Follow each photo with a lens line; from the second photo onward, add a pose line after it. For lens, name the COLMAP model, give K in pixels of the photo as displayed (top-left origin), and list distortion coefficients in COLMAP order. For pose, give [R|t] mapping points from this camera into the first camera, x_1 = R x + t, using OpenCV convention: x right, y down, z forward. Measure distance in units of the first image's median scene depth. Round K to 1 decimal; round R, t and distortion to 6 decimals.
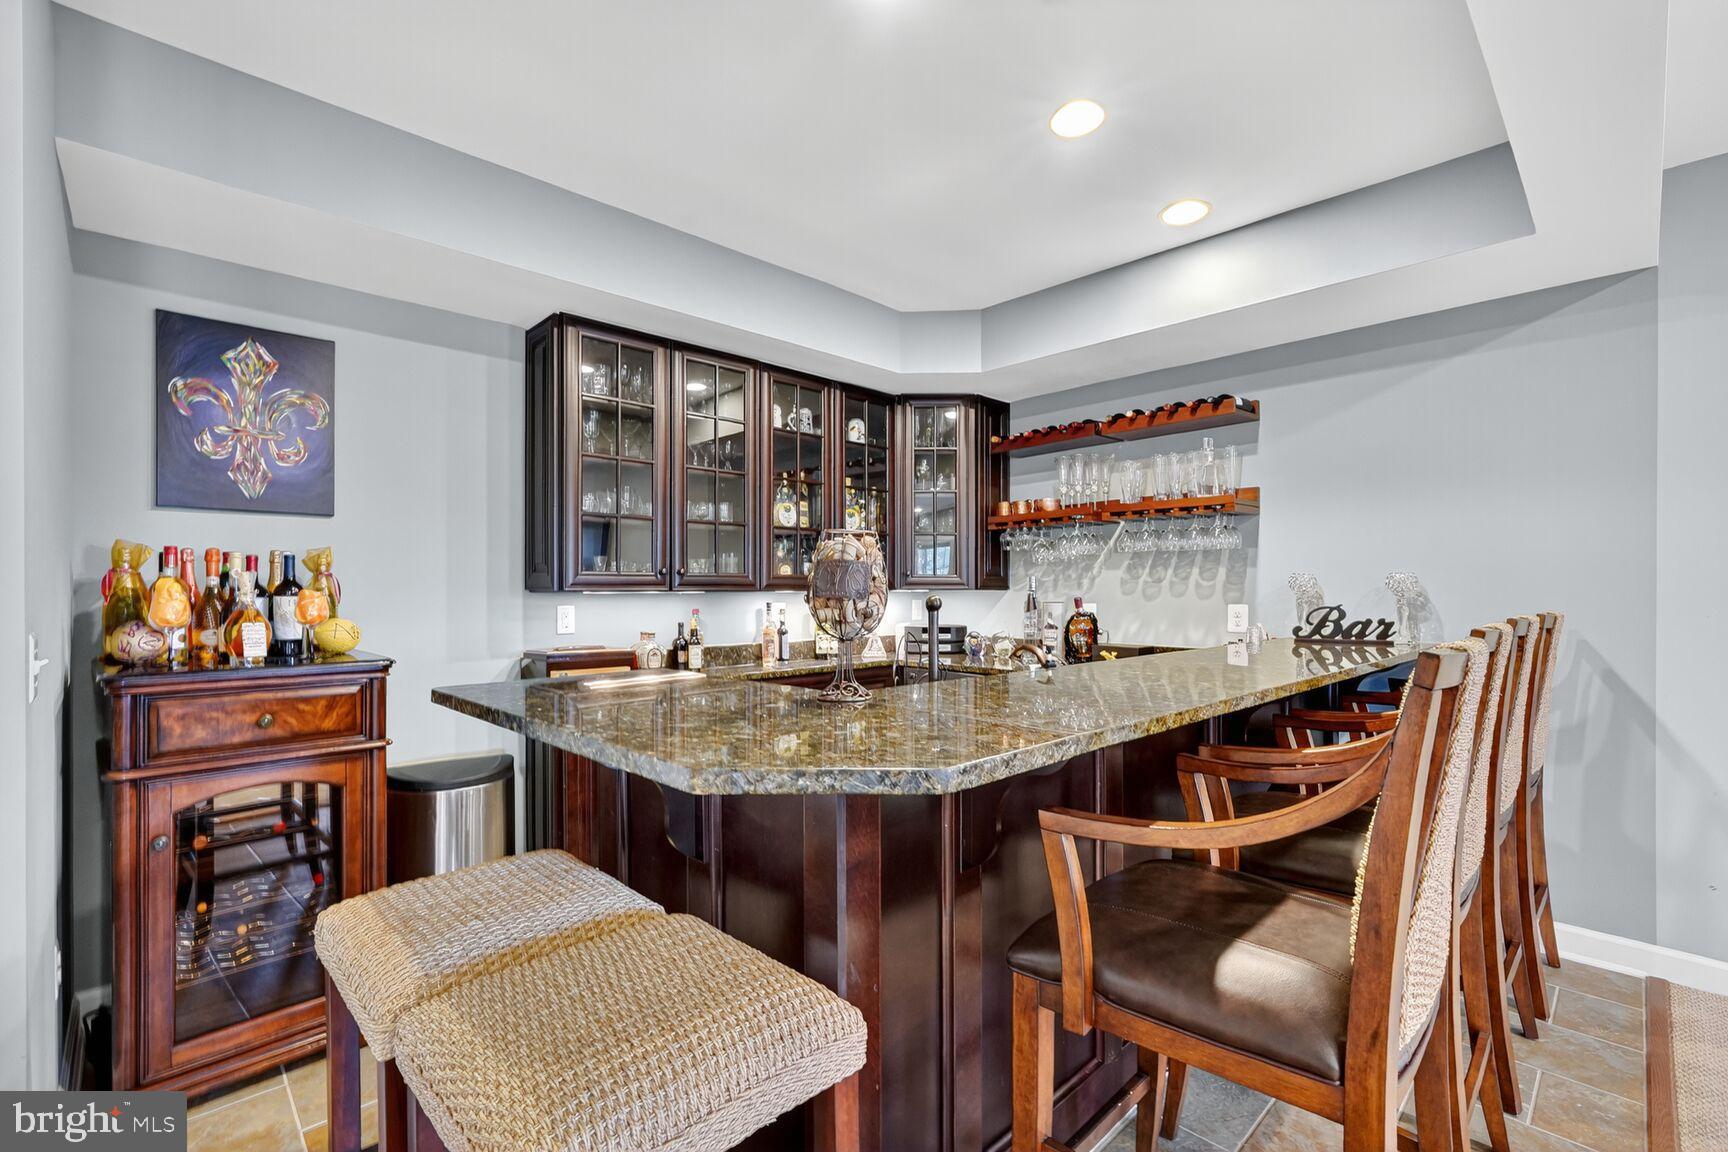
lens RADIAL K [[774.8, 0, 861.4], [0, 774.8, 579.8], [0, 0, 1]] dist [-0.004738, 0.000144]
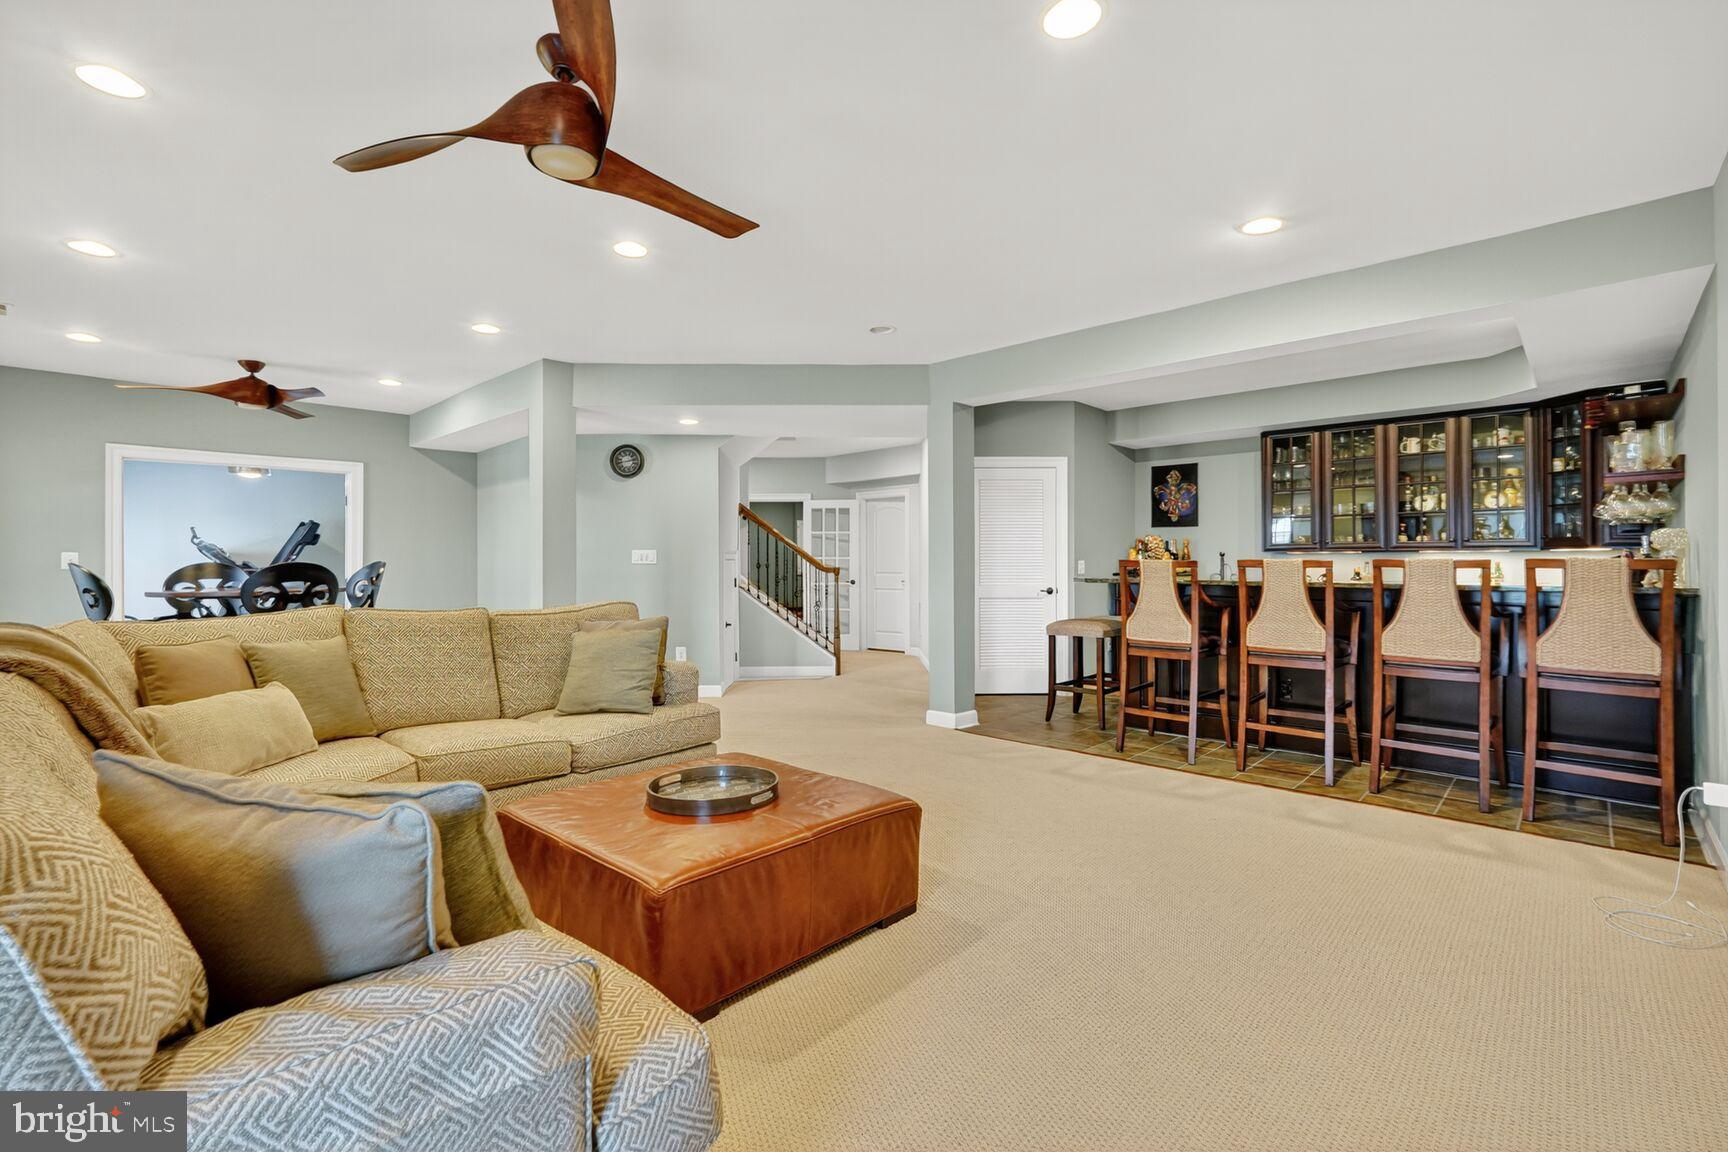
lens RADIAL K [[774.8, 0, 862.3], [0, 774.8, 568.2], [0, 0, 1]] dist [-0.004738, 0.000144]
pose [[0.049366, 0.008114, -0.998748, 2.188590], [0.006467, 0.999943, 0.008444, 0.044636], [0.998760, -0.006876, 0.049311, -0.383859]]
